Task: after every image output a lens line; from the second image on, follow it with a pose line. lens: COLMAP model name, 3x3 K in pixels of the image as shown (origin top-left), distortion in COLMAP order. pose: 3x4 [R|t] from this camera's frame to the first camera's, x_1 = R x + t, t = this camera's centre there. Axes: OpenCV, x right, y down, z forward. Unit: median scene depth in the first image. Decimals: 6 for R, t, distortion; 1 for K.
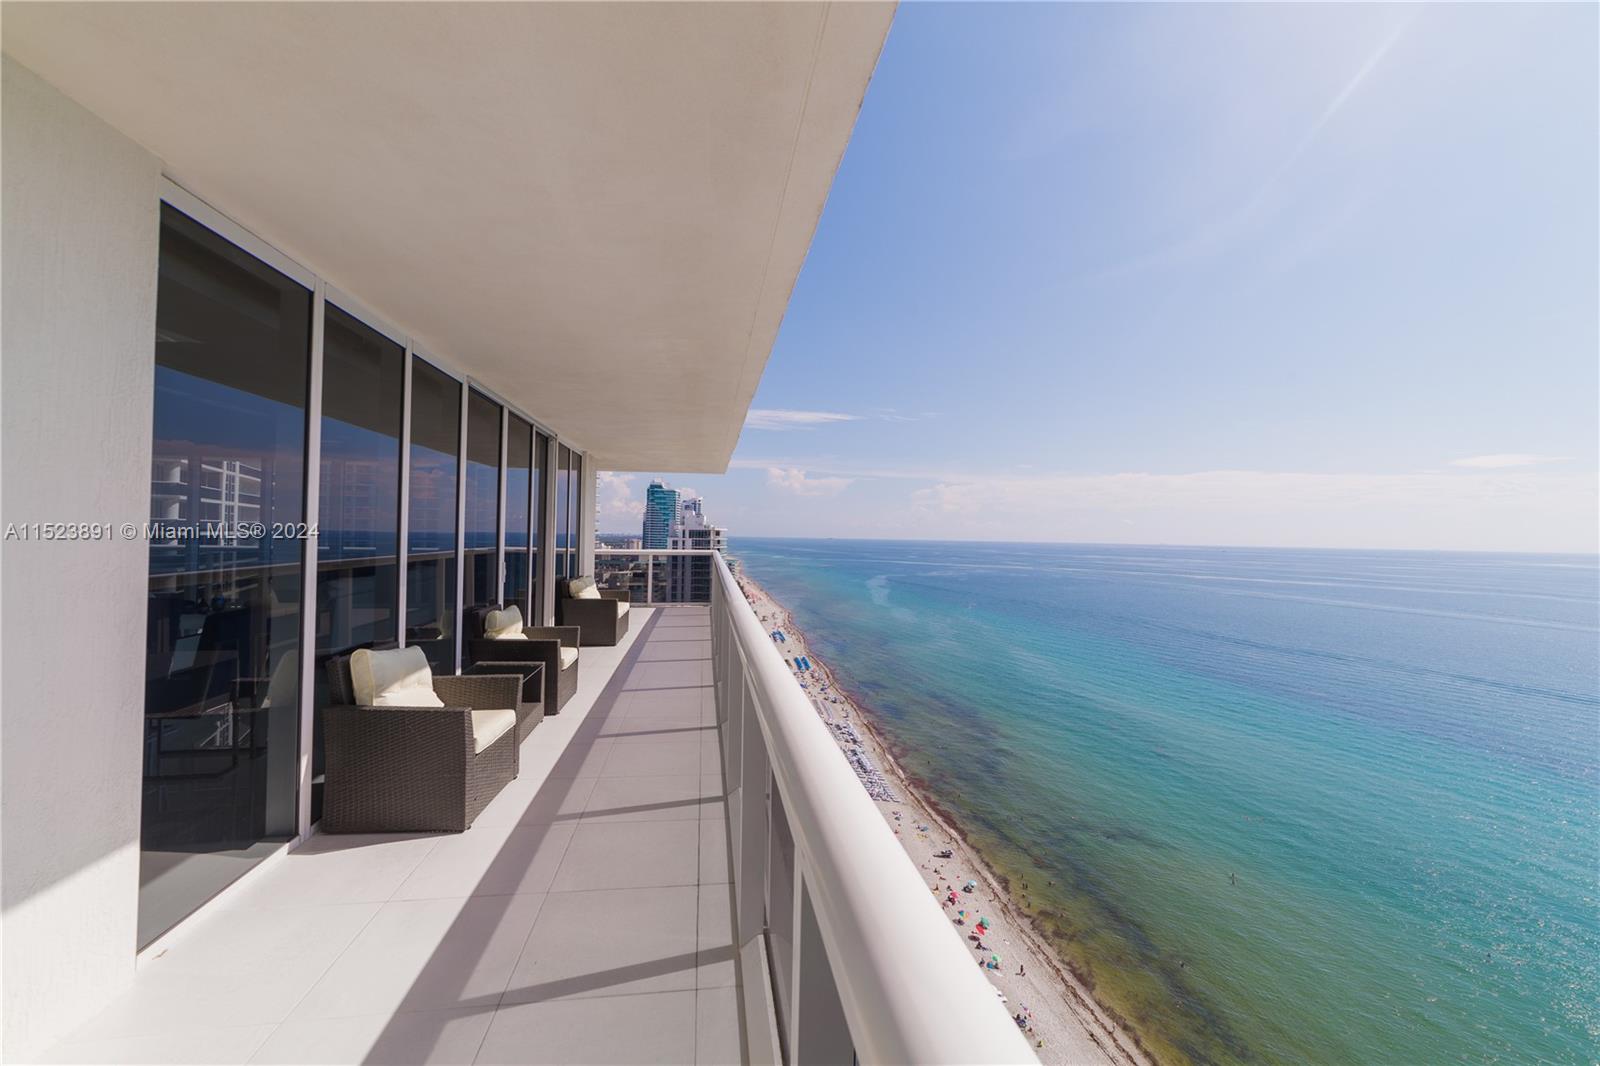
lens RADIAL K [[611.7, 0, 796.8], [0, 611.7, 548.3], [0, 0, 1]] dist [-0.016962, 0.009096]
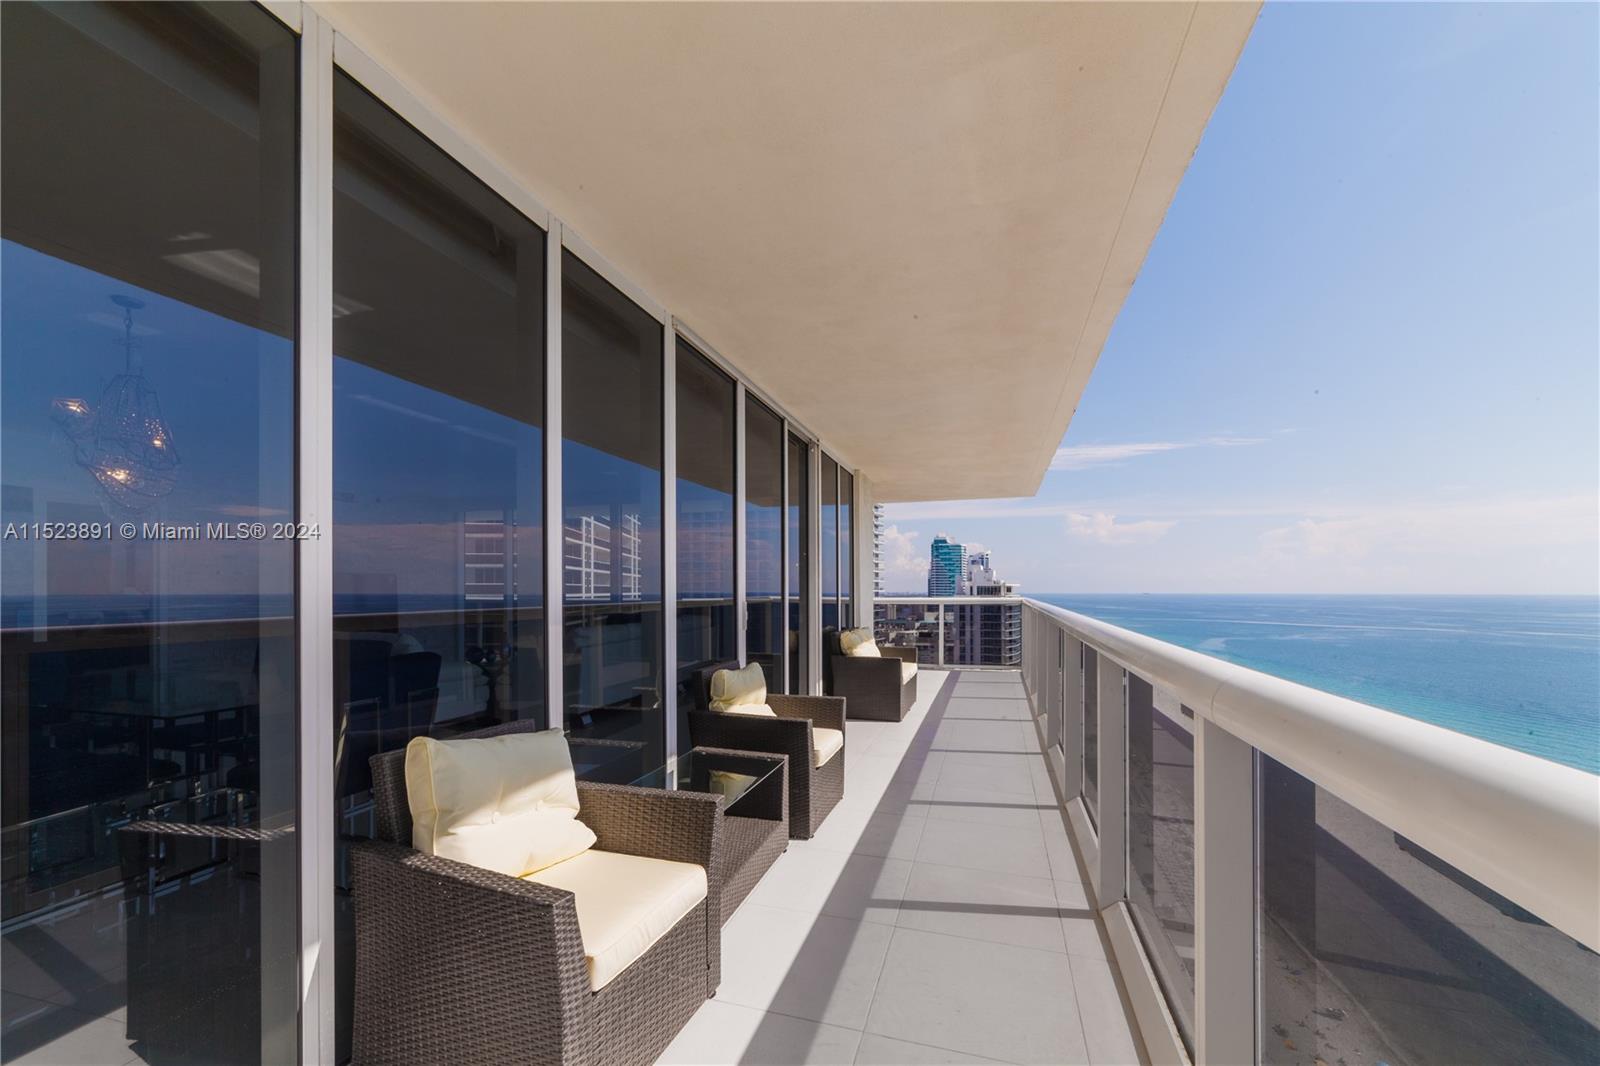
lens RADIAL K [[611.7, 0, 796.8], [0, 611.7, 548.3], [0, 0, 1]] dist [-0.016962, 0.009096]
pose [[0.897301, -0.051354, -0.438421, -0.066387], [0.007852, 0.994909, -0.100467, 0.021029], [0.441349, 0.086706, 0.893137, 0.238247]]
